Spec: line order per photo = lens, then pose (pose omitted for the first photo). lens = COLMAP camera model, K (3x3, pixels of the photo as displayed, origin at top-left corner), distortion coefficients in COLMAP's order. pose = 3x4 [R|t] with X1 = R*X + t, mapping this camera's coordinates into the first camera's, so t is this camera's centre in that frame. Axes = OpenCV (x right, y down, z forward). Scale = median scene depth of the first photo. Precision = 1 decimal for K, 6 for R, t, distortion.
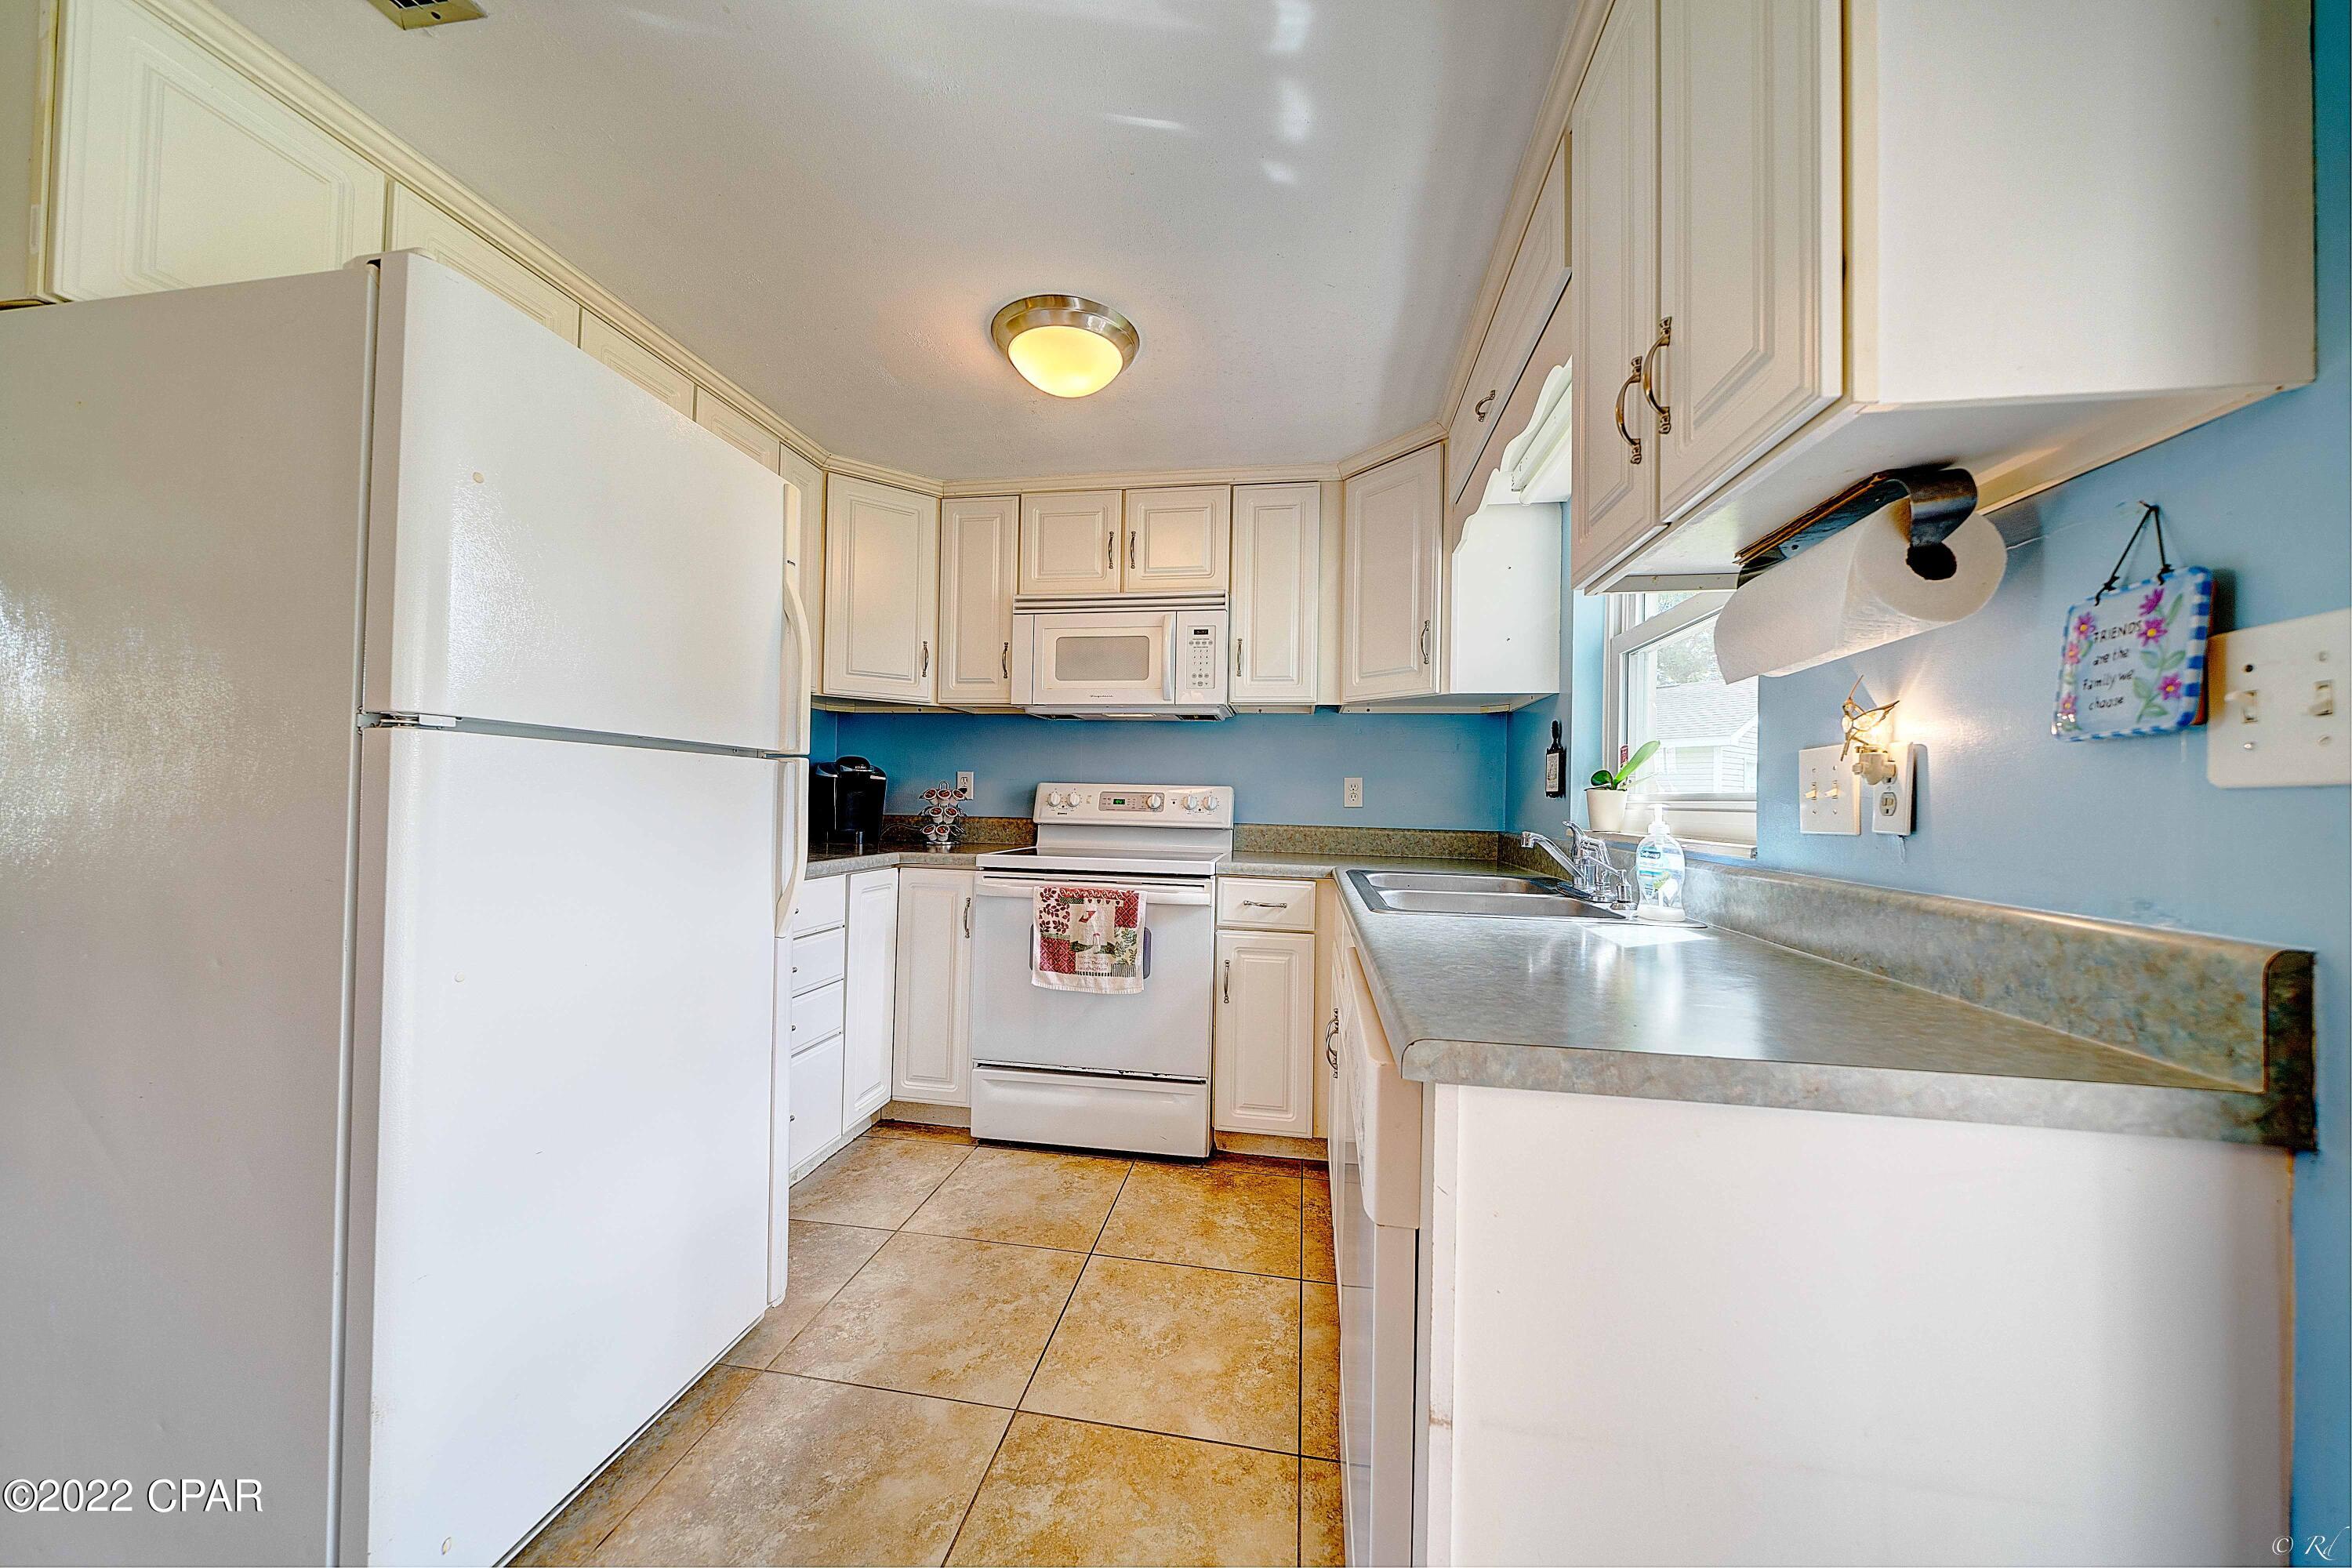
lens RADIAL K [[802.0, 0, 1178.1], [0, 802.0, 787.1], [0, 0, 1]] dist [-0.004858, -0.000258]
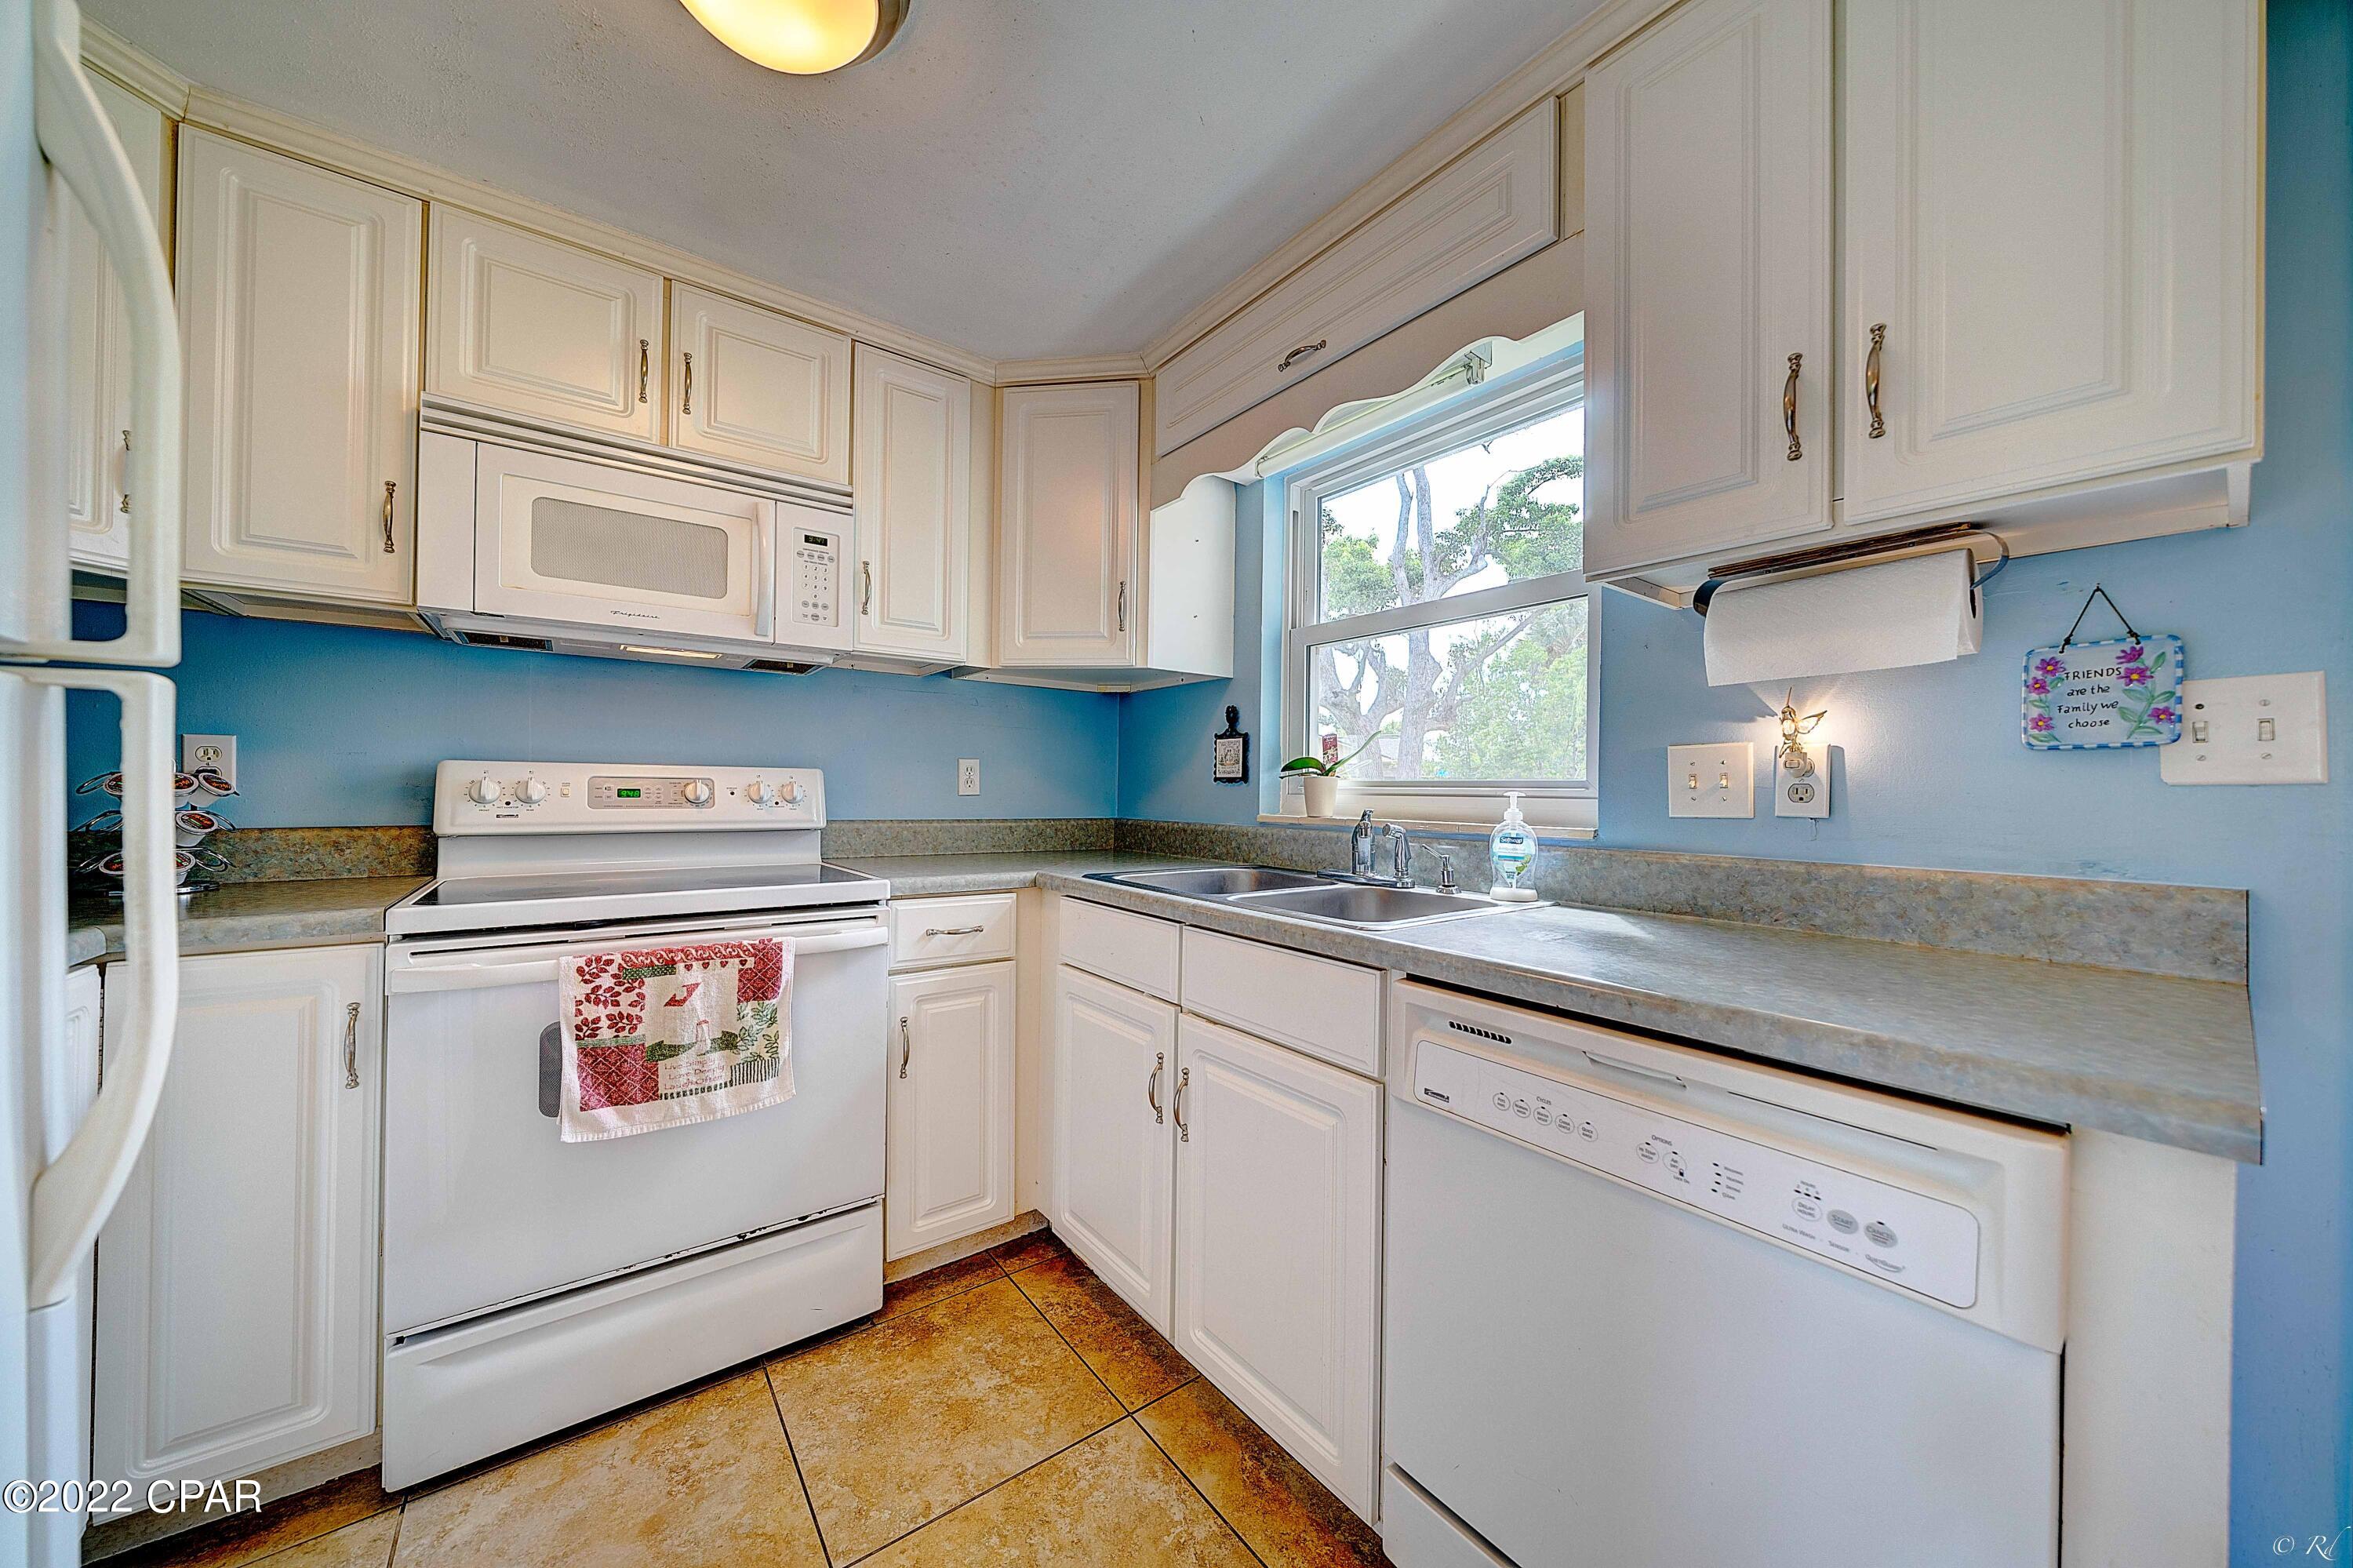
lens RADIAL K [[802.4, 0, 1177.5], [0, 802.4, 787.6], [0, 0, 1]] dist [-0.004858, -0.000258]
pose [[0.691519, -0.011624, 0.722265, -0.280363], [-0.007284, 0.999707, 0.023062, -0.003787], [-0.722321, -0.021209, 0.691232, 0.345940]]
